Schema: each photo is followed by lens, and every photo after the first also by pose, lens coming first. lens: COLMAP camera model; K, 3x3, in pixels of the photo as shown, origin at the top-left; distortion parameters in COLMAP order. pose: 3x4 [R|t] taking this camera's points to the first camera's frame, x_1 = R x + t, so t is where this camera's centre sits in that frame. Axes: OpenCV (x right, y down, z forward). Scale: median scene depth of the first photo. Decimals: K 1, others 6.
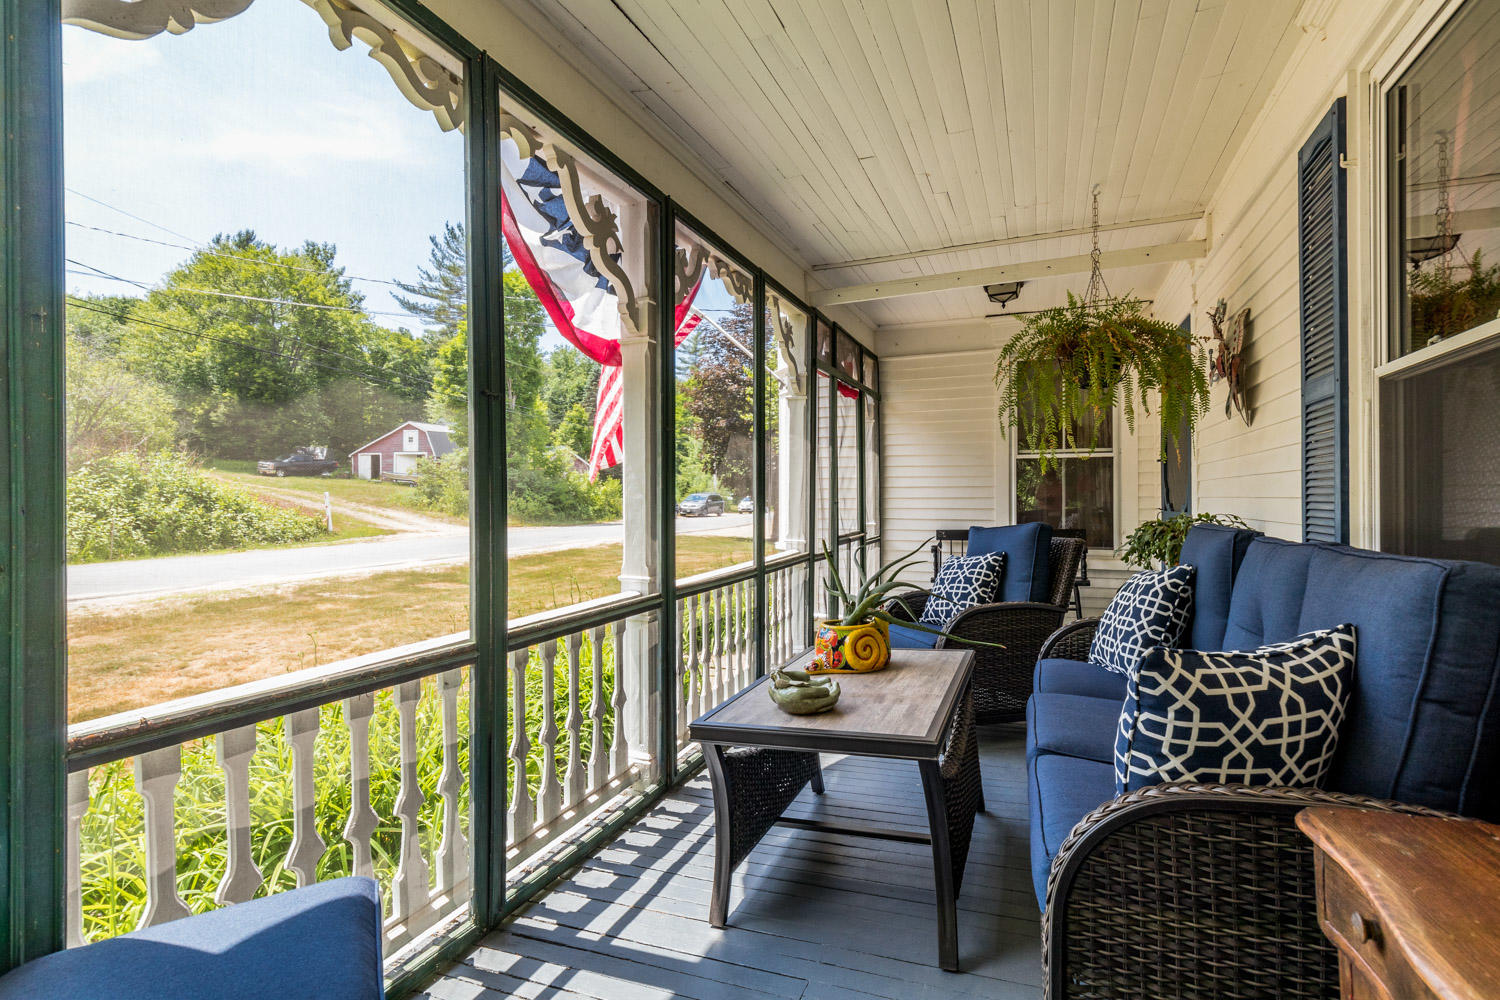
lens RADIAL K [[761.0, 0, 745.1], [0, 761.0, 496.8], [0, 0, 1]] dist [-0.000769, -0.002988]
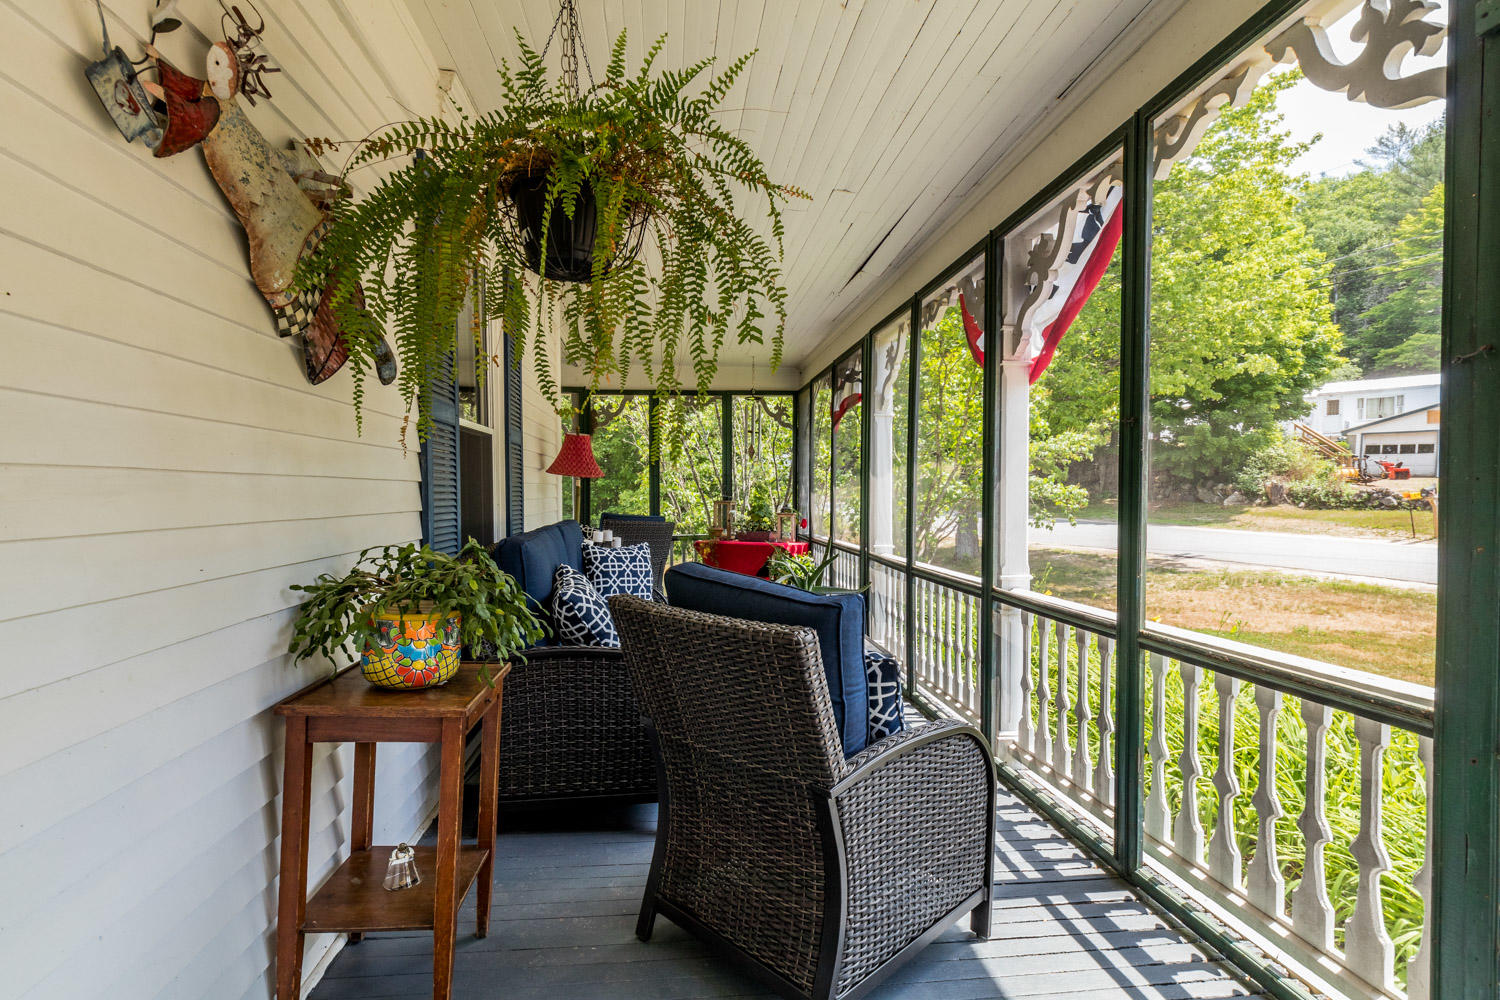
lens RADIAL K [[761.0, 0, 748.4], [0, 761.0, 499.8], [0, 0, 1]] dist [-0.000769, -0.002988]
pose [[-0.890032, 0.010993, -0.455766, 0.586282], [0.011275, 0.999934, 0.002100, -0.012628], [0.455759, -0.003270, -0.890097, 1.484315]]
